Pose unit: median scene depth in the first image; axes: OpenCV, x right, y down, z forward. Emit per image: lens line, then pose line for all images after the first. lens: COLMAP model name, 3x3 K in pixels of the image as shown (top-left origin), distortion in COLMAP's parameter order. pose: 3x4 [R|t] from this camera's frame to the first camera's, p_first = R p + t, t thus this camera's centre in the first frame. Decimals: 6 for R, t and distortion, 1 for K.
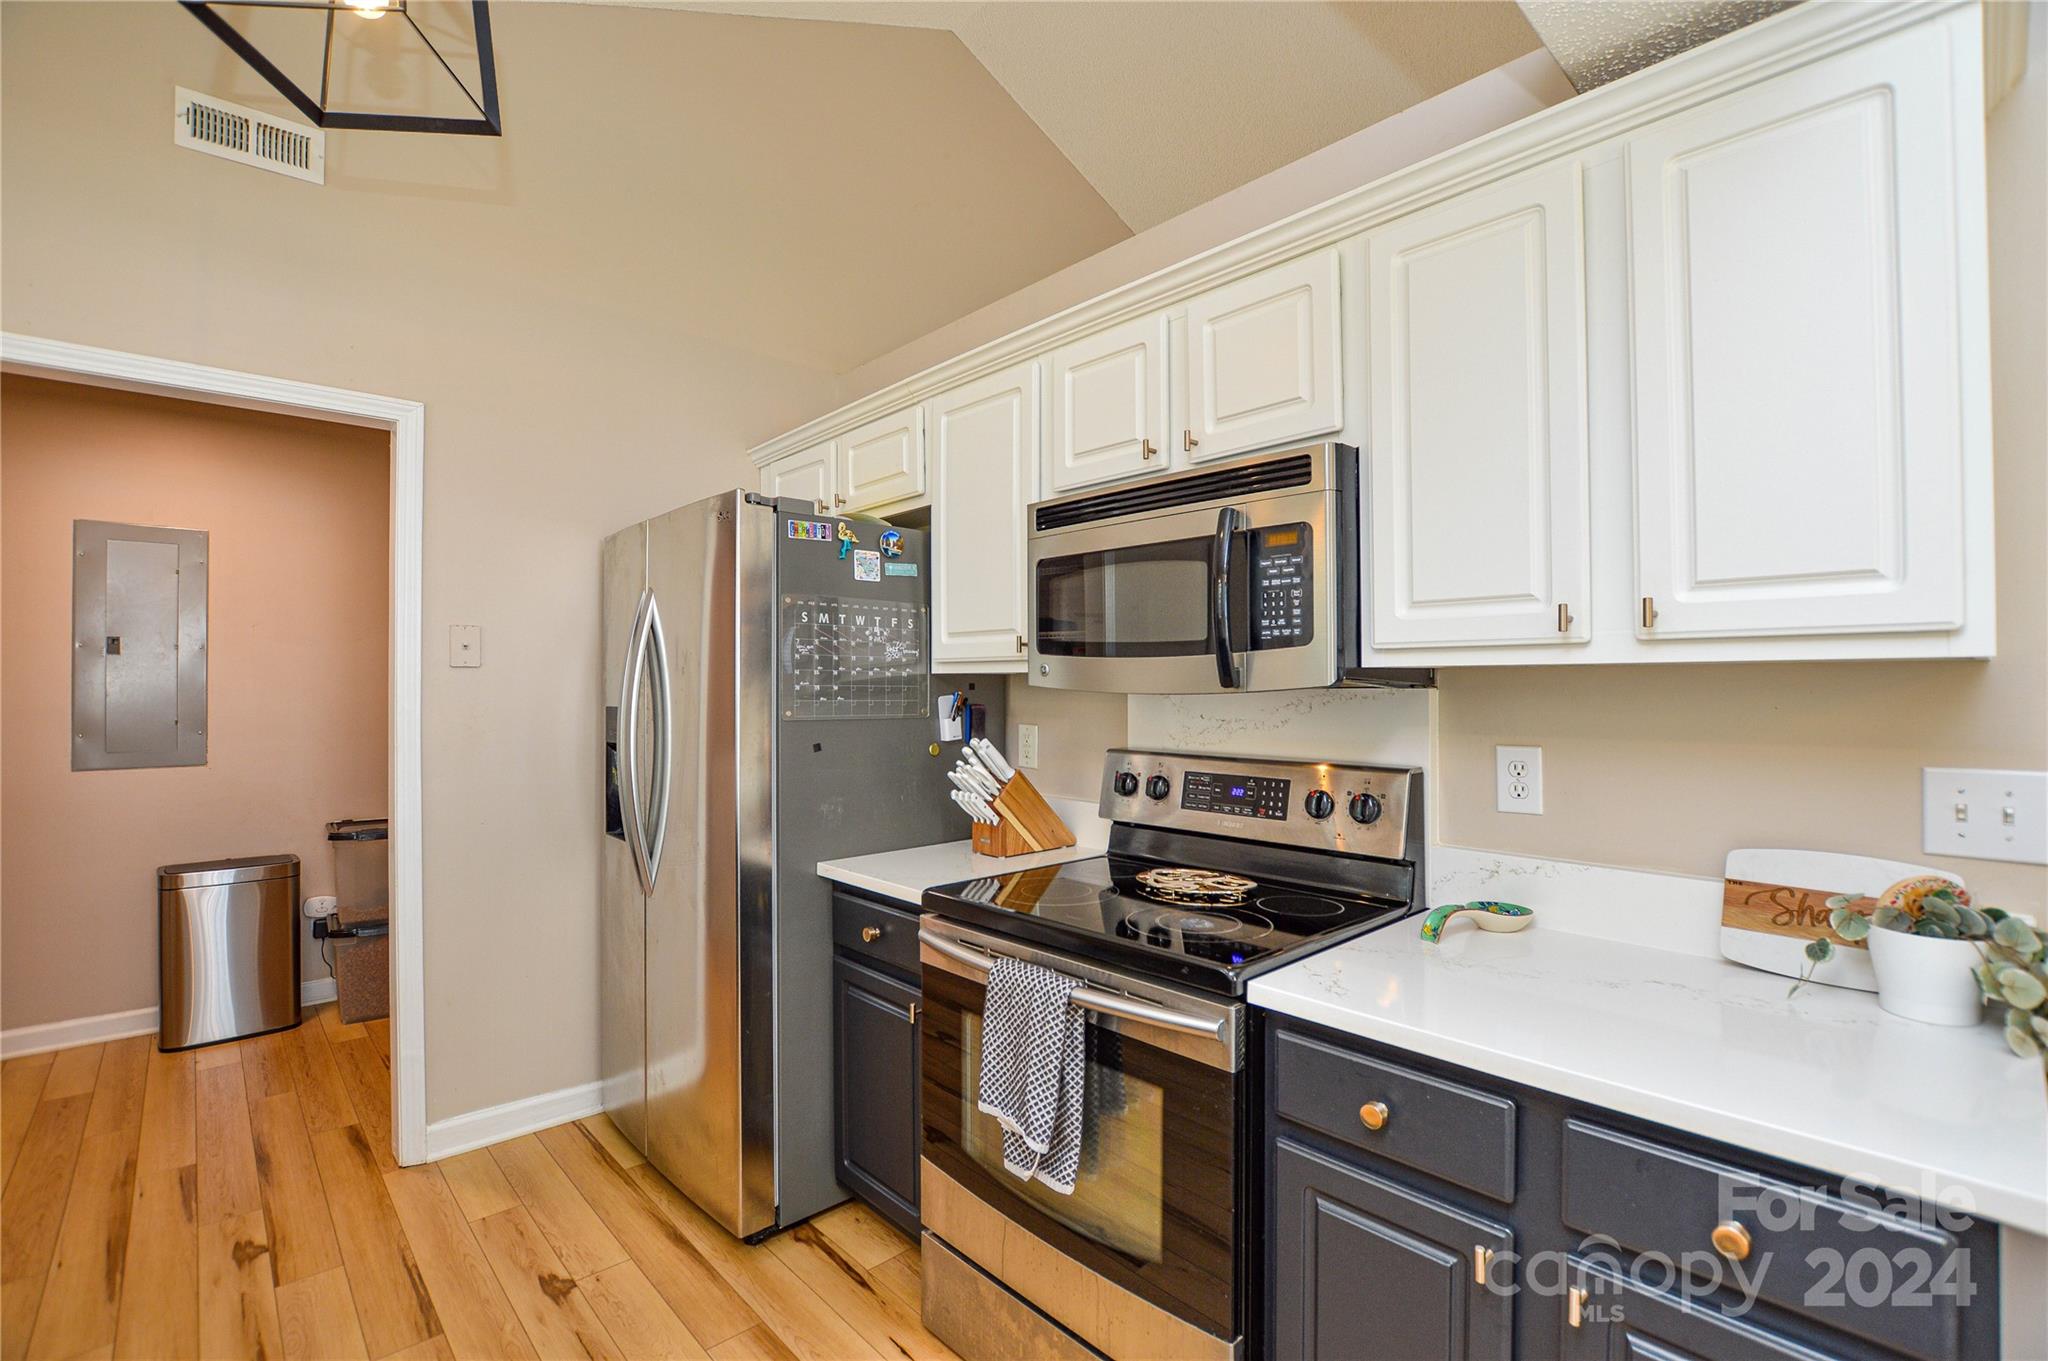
lens RADIAL K [[909.5, 0, 1024.0], [0, 909.5, 678.4], [0, 0, 1]] dist [-0.024170, -0.000327]
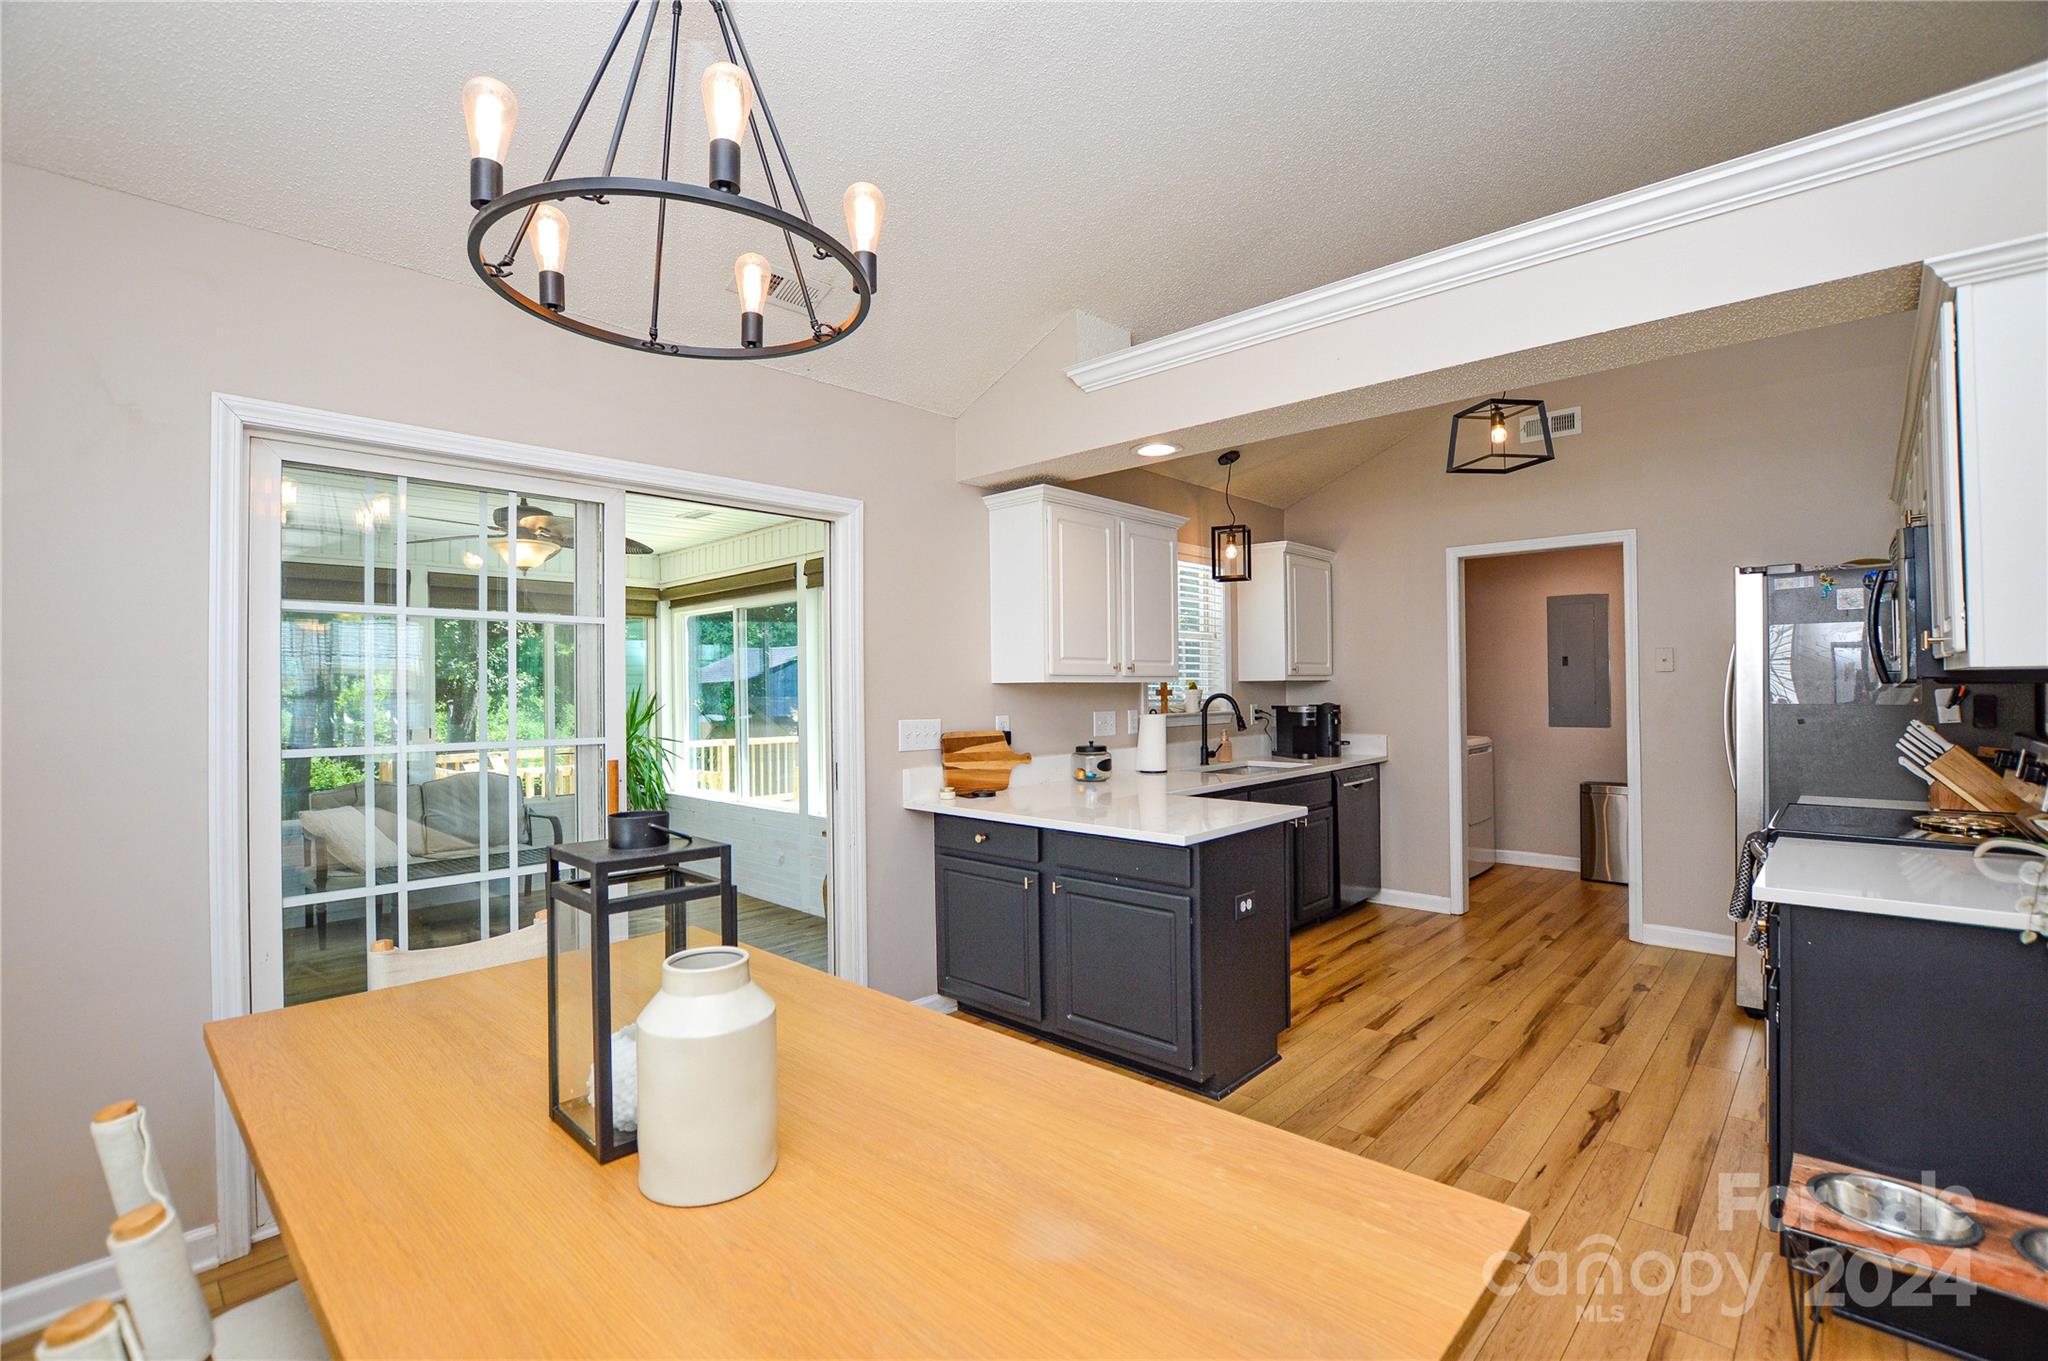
lens RADIAL K [[909.5, 0, 1024.0], [0, 909.5, 678.4], [0, 0, 1]] dist [-0.024170, -0.000327]
pose [[0.074569, -0.007444, -0.997188, 1.246950], [0.016642, 0.999842, -0.006220, -0.011151], [0.997077, -0.016132, 0.074681, -0.455293]]
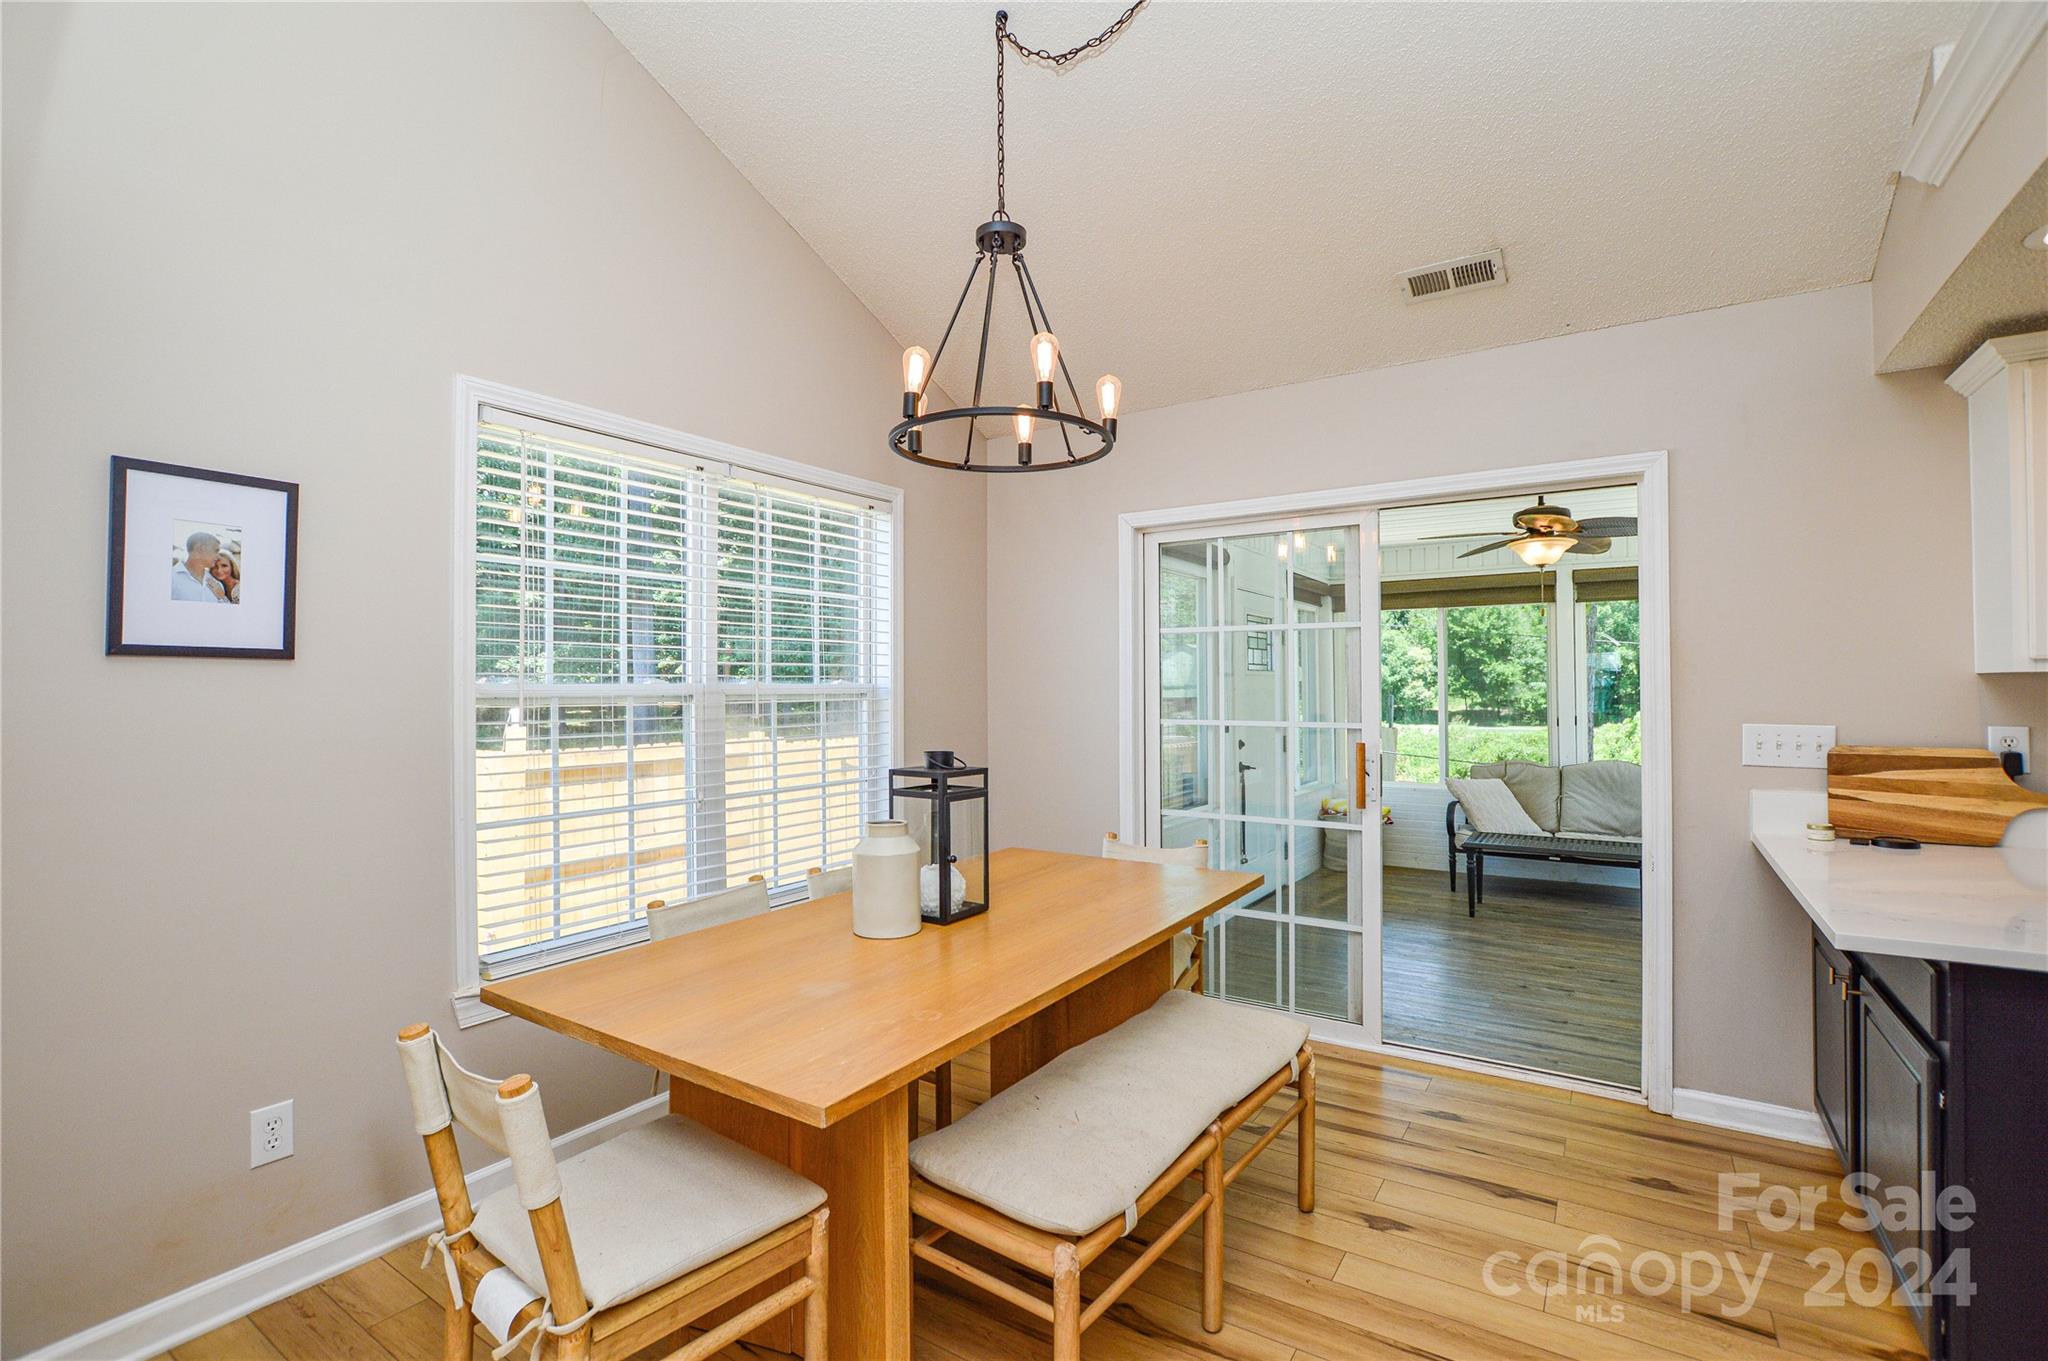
lens RADIAL K [[909.5, 0, 1024.0], [0, 909.5, 678.4], [0, 0, 1]] dist [-0.024170, -0.000327]
pose [[-0.971115, 0.005015, -0.238560, 0.824941], [0.008506, 0.999871, -0.013605, -0.002444], [0.238461, -0.015241, -0.971033, 0.411464]]
